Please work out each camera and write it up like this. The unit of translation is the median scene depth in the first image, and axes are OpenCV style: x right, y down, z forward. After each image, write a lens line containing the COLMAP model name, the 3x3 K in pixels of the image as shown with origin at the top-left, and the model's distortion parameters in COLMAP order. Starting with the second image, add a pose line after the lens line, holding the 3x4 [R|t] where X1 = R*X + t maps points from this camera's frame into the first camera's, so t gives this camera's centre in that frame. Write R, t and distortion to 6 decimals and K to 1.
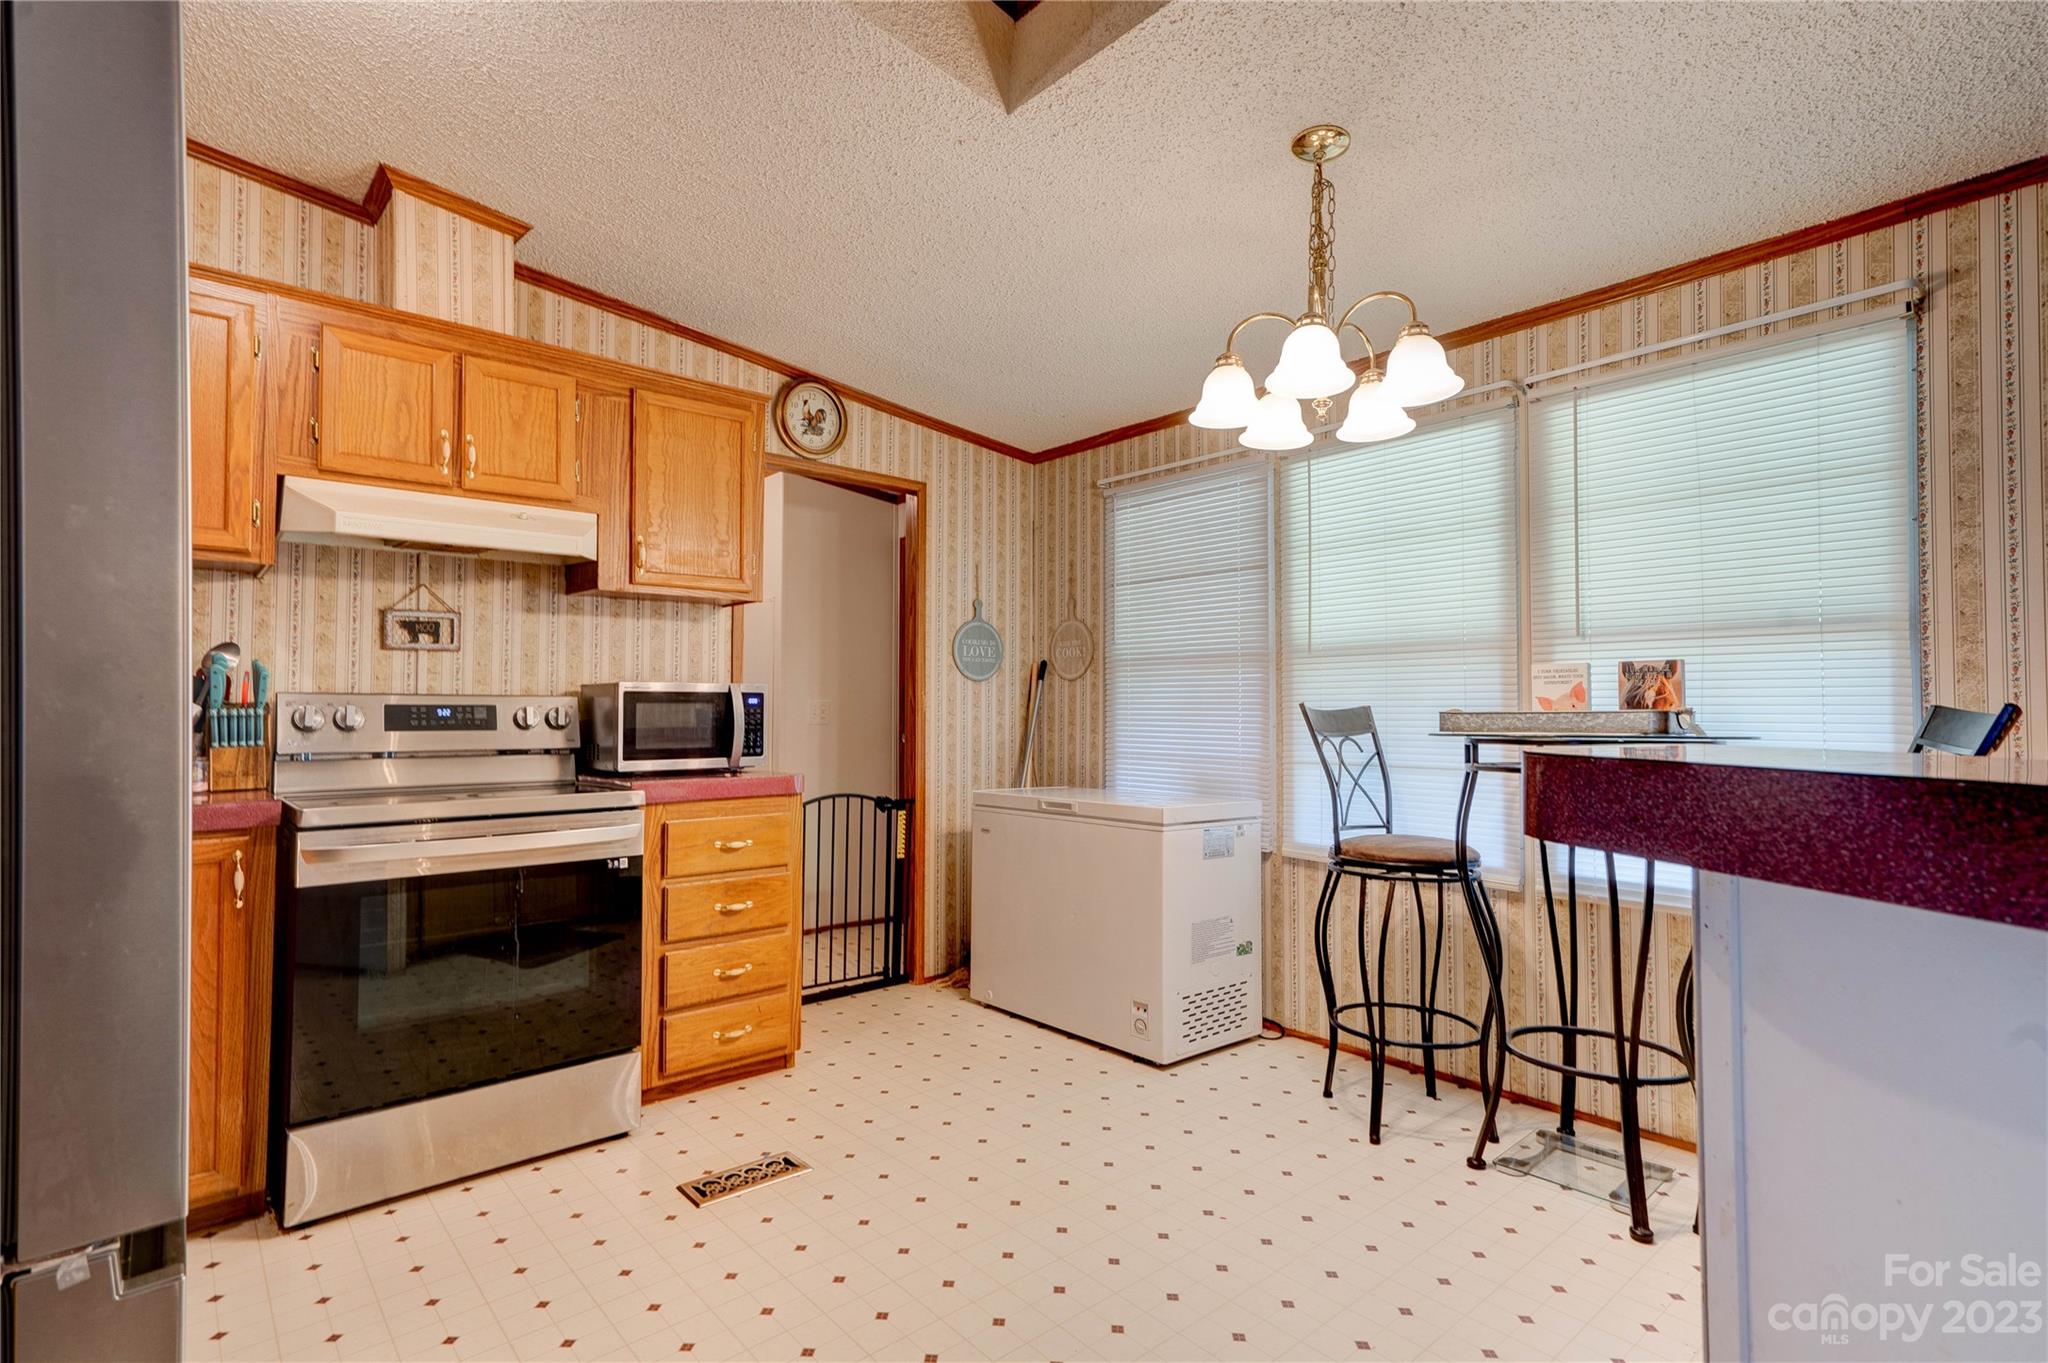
lens RADIAL K [[935.1, 0, 1011.7], [0, 935.1, 678.4], [0, 0, 1]] dist [-0.006767, 0.012995]
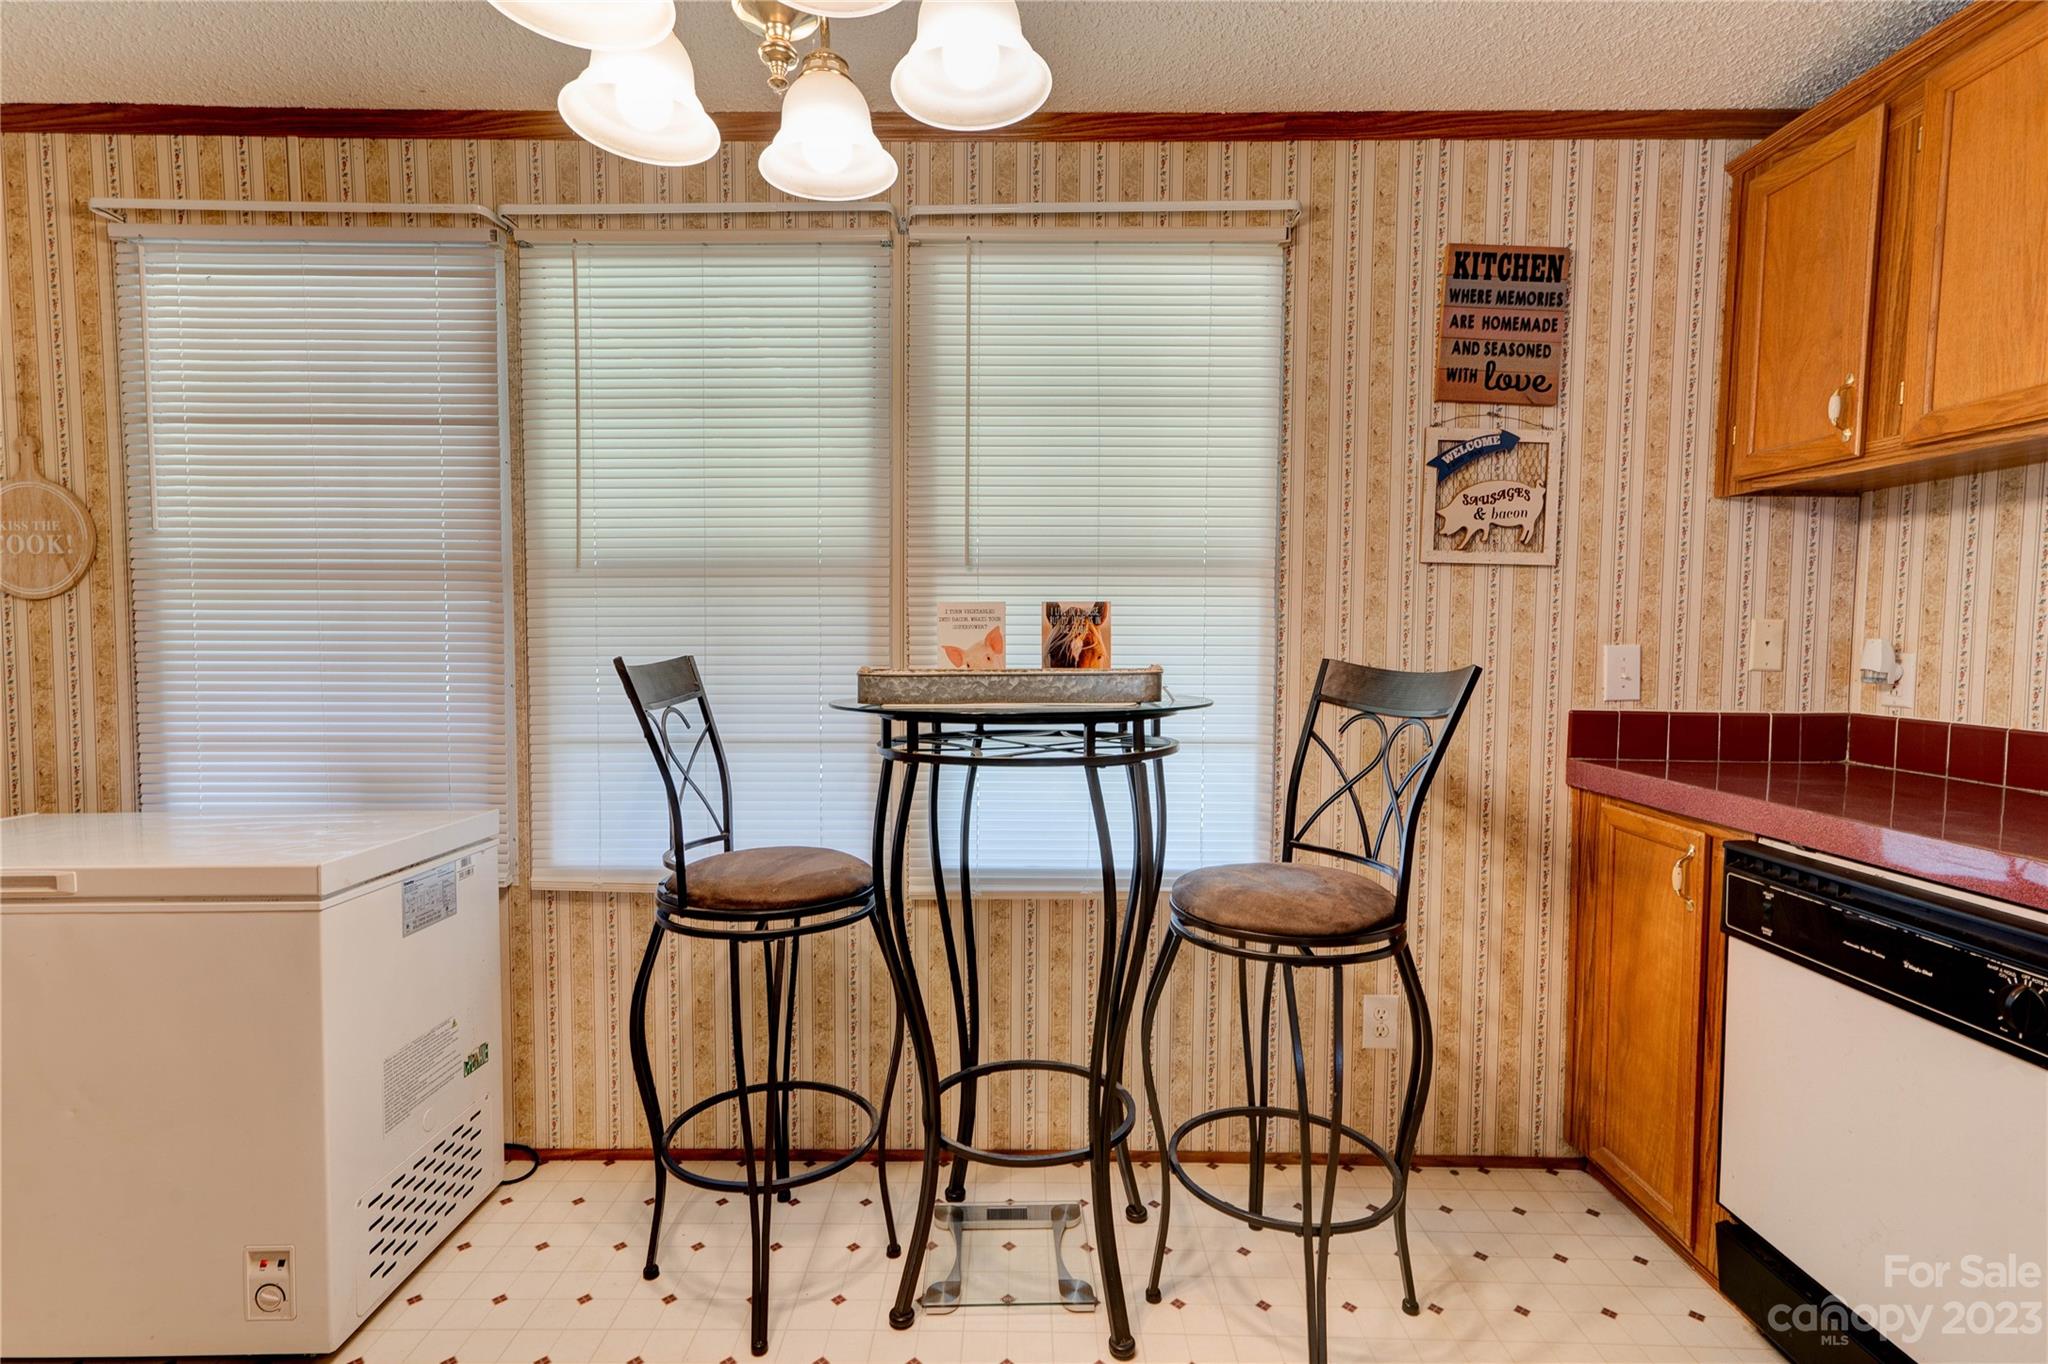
lens RADIAL K [[989.1, 0, 1031.1], [0, 989.1, 680.1], [0, 0, 1]] dist [-0.003685, 0.014585]
pose [[0.658429, -0.037091, 0.751729, 0.015230], [-0.024068, 0.997237, 0.070285, -0.008198], [-0.752258, -0.064371, 0.655717, 0.357530]]
